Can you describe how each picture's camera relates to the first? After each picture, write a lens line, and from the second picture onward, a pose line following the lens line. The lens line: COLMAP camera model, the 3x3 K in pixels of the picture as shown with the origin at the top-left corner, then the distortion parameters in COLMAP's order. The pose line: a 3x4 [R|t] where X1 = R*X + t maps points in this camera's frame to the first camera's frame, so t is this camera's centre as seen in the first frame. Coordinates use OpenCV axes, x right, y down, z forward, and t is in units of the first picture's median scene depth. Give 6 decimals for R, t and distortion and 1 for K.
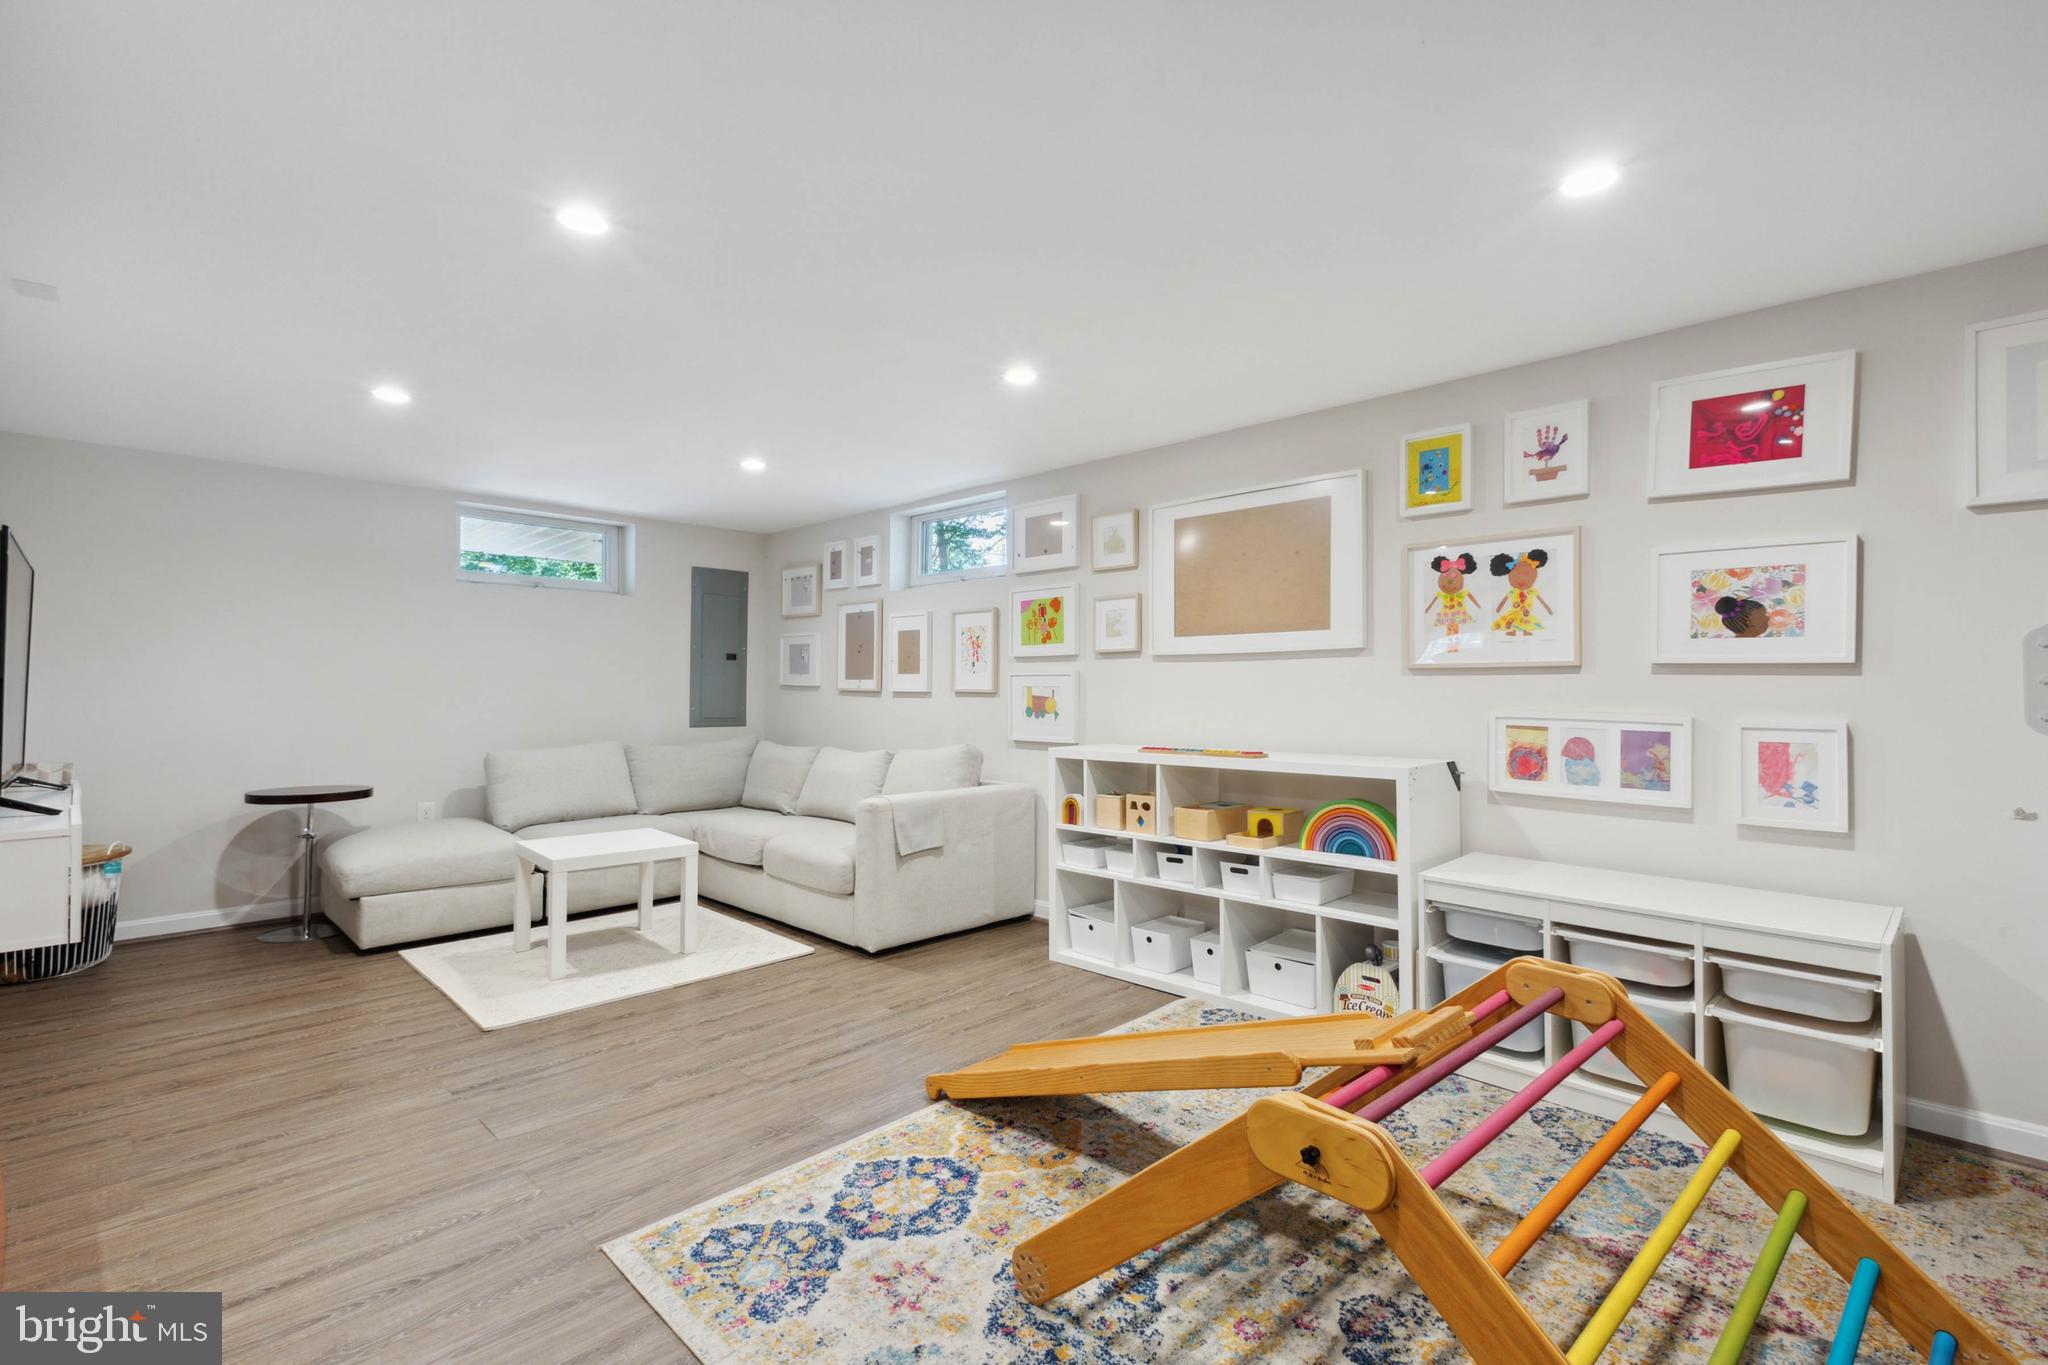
lens RADIAL K [[954.8, 0, 1030.5], [0, 954.8, 682.4], [0, 0, 1]] dist [0.016539, 0.000138]
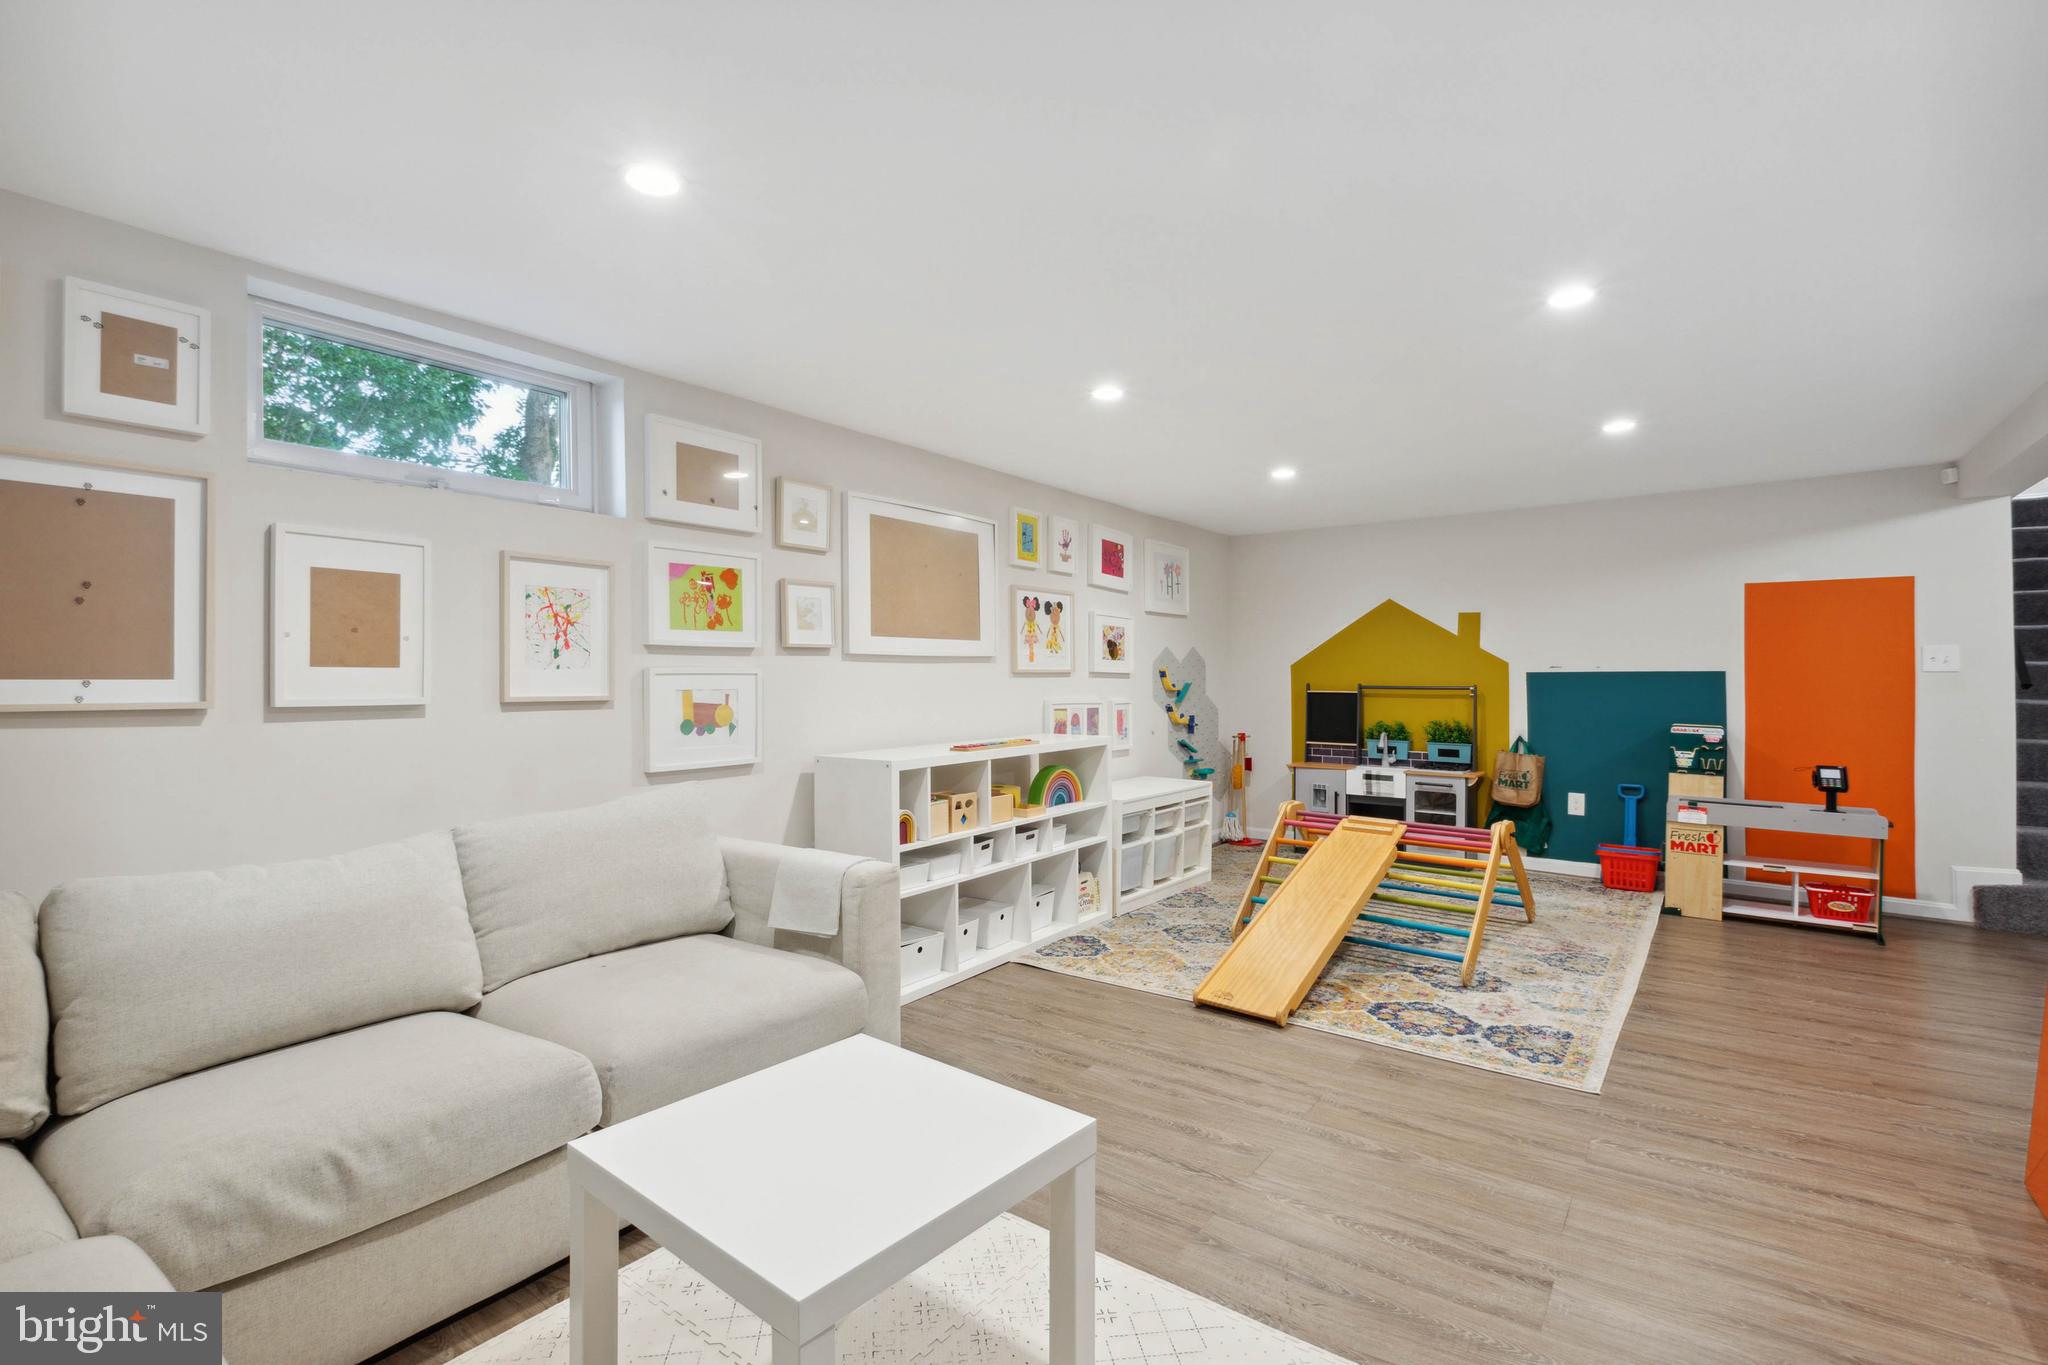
lens RADIAL K [[954.8, 0, 1030.6], [0, 954.8, 675.0], [0, 0, 1]] dist [0.016539, 0.000138]
pose [[-0.167072, 0.000615, 0.985945, -1.030205], [-0.003143, 0.999994, -0.001157, -0.009460], [-0.985940, -0.003292, -0.167069, 1.251816]]
